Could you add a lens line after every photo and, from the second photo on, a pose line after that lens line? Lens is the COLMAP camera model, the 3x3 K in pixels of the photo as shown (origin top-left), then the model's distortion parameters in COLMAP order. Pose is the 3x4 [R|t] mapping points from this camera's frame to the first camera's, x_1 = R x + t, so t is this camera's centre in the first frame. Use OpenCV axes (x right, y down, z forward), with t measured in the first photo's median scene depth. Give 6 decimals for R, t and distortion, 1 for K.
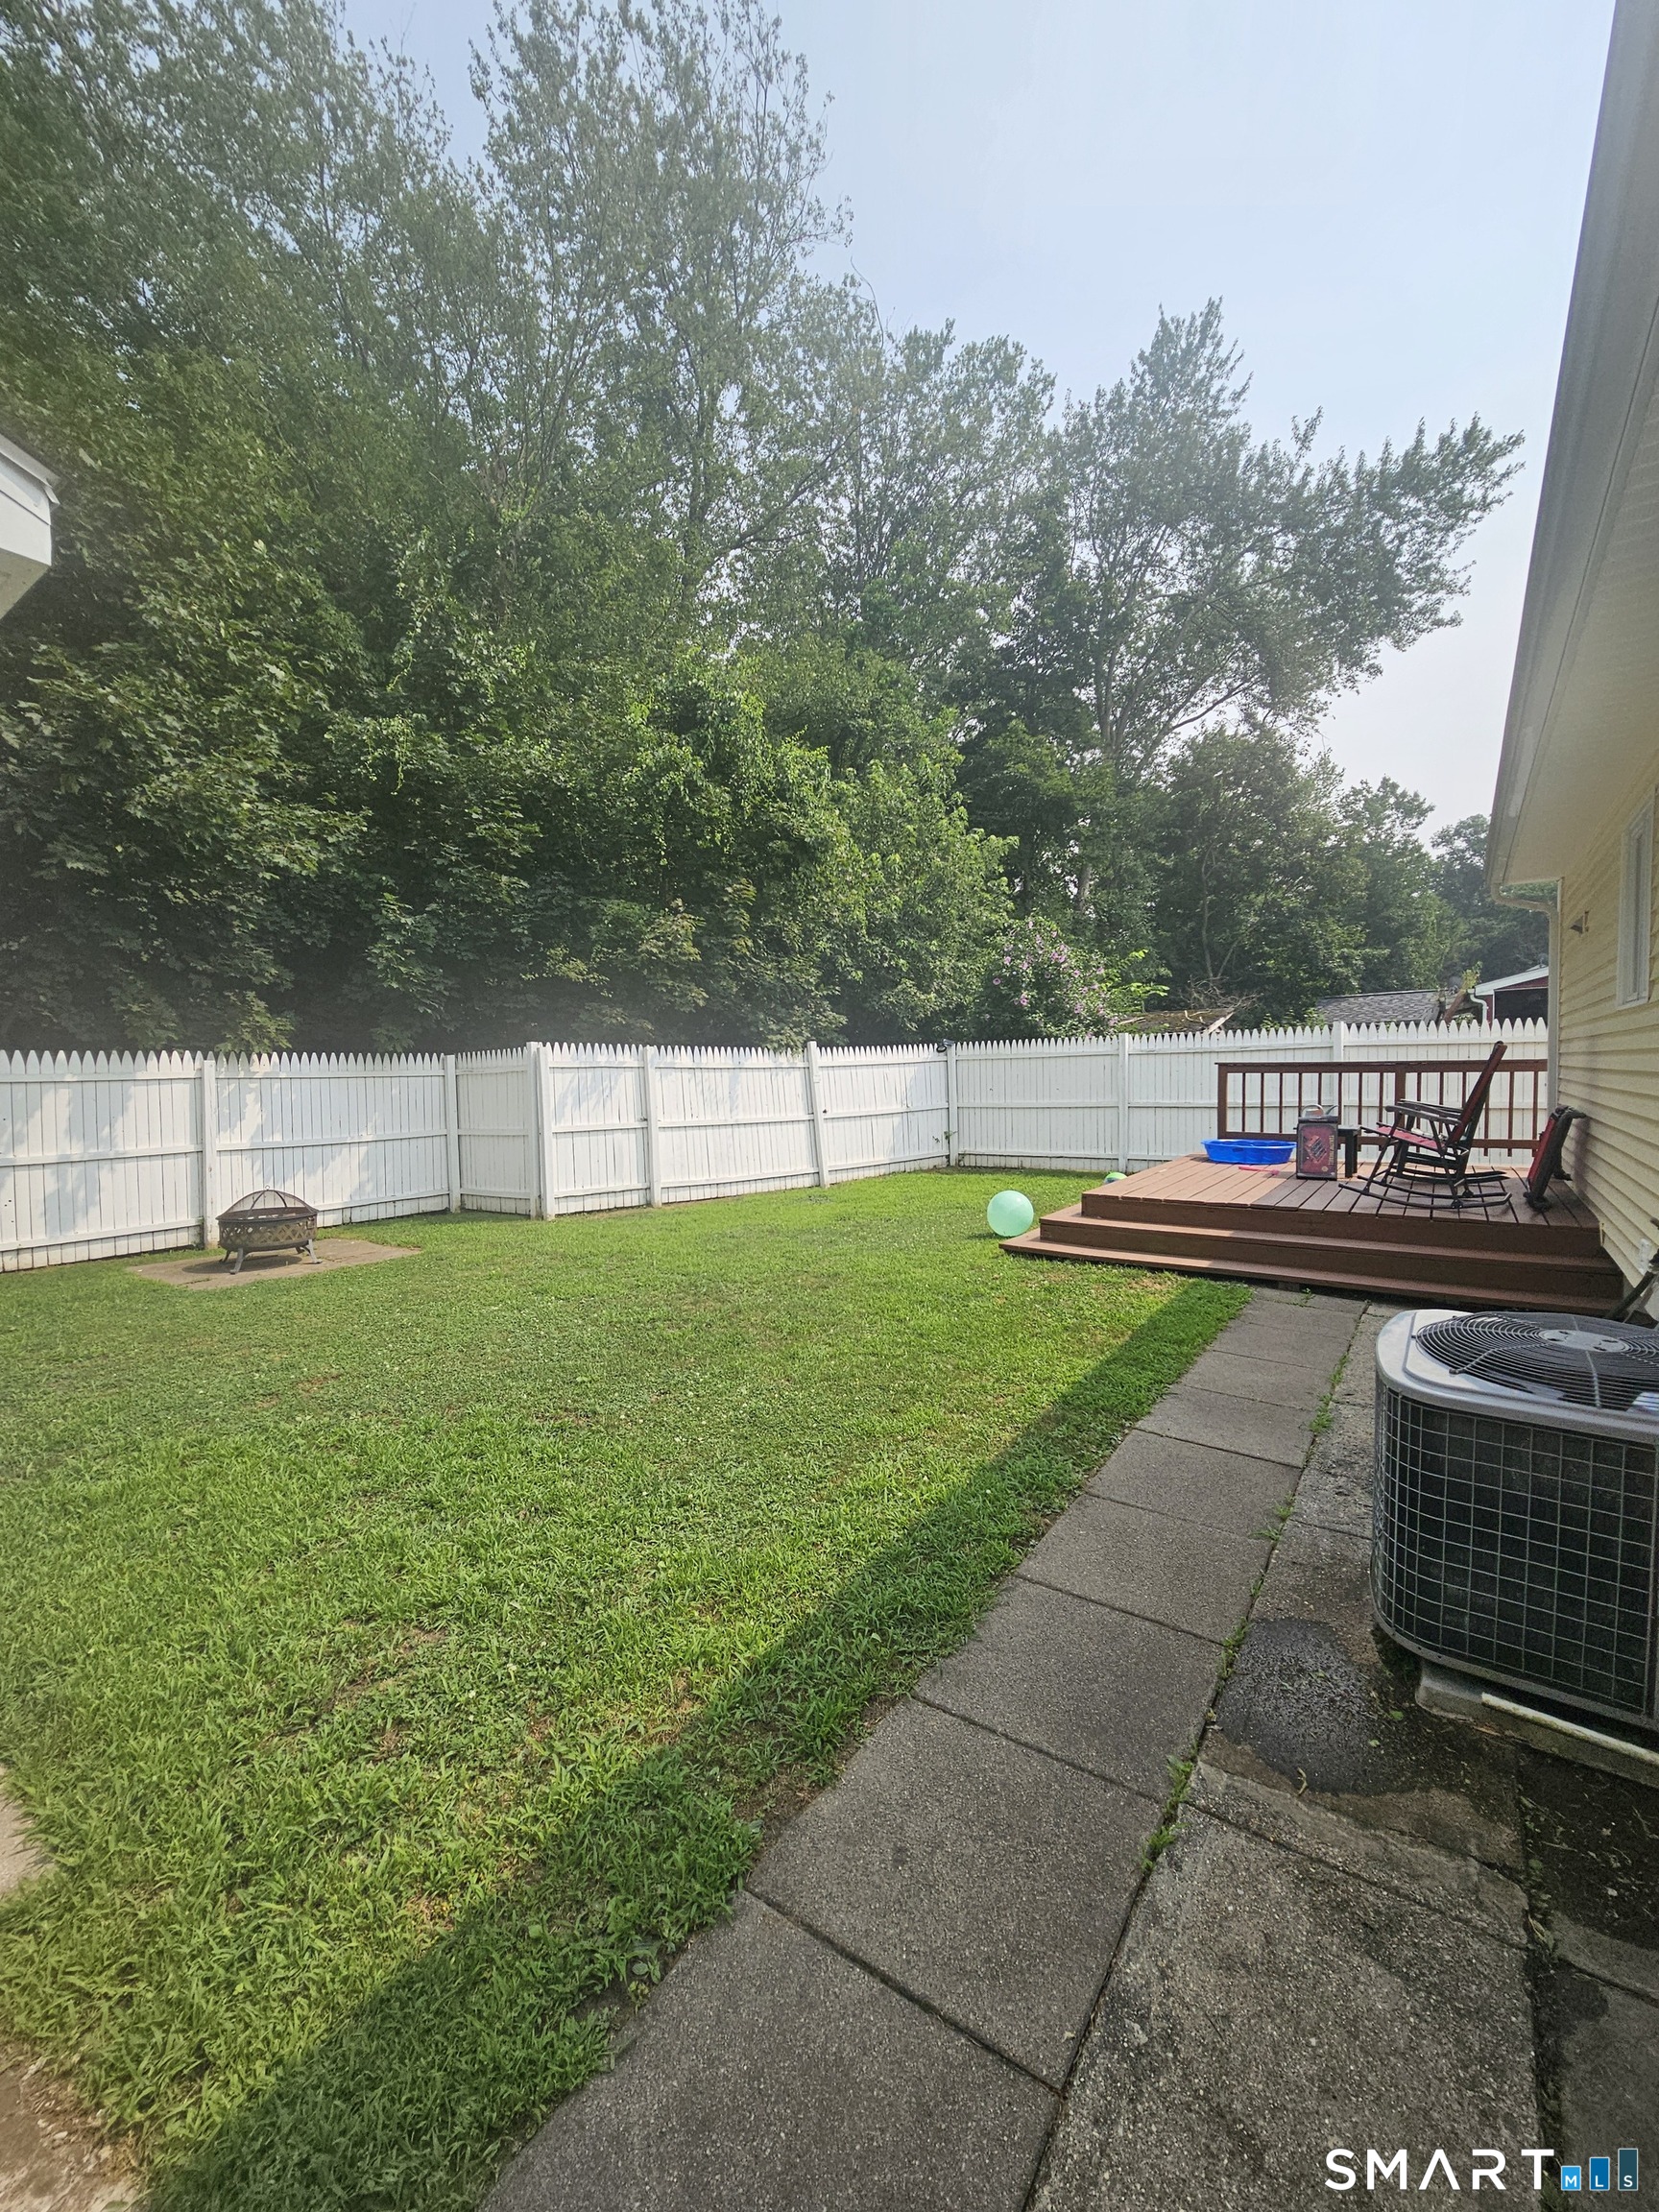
lens RADIAL K [[901.4, 0, 829.5], [0, 901.4, 1106.0], [0, 0, 1]] dist [0.002230, -0.006409]
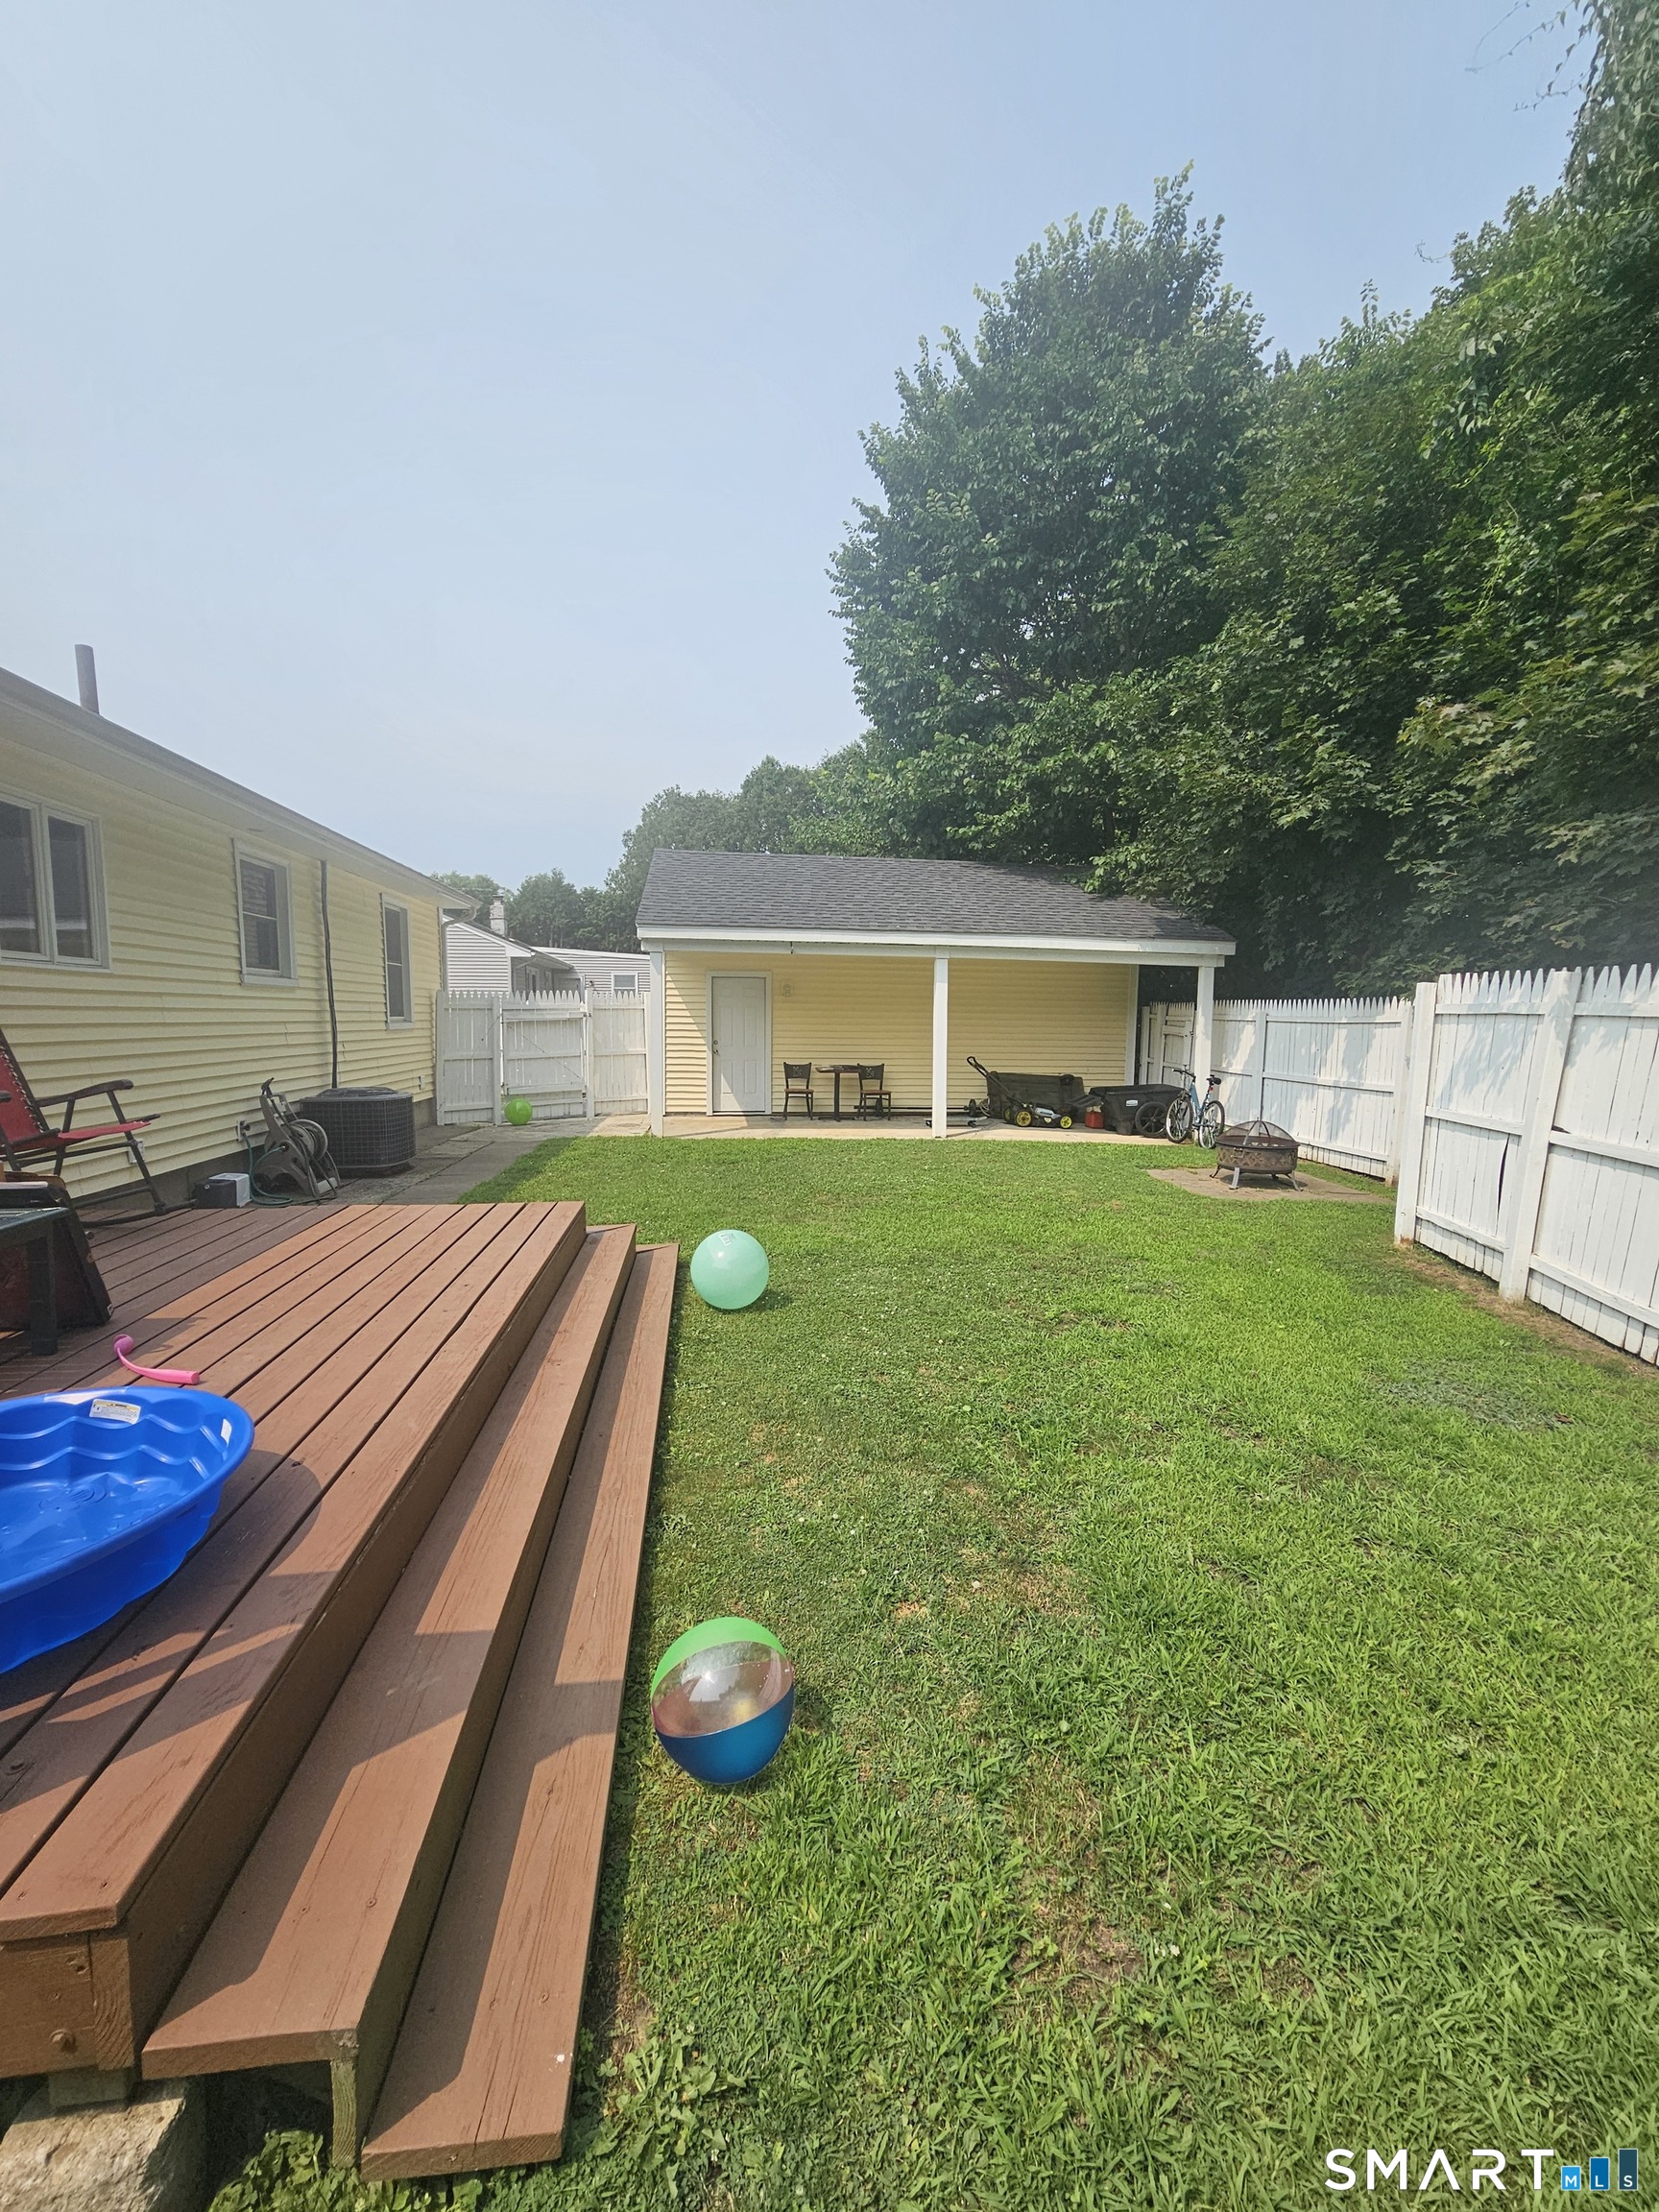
lens RADIAL K [[903.0, 0, 824.6], [0, 903.0, 1100.0], [0, 0, 1]] dist [-0.000415, -0.002658]
pose [[-0.747016, 0.080455, -0.659920, 0.422940], [-0.013543, 0.990602, 0.136101, -0.055826], [0.664669, 0.110607, -0.738906, 1.139567]]
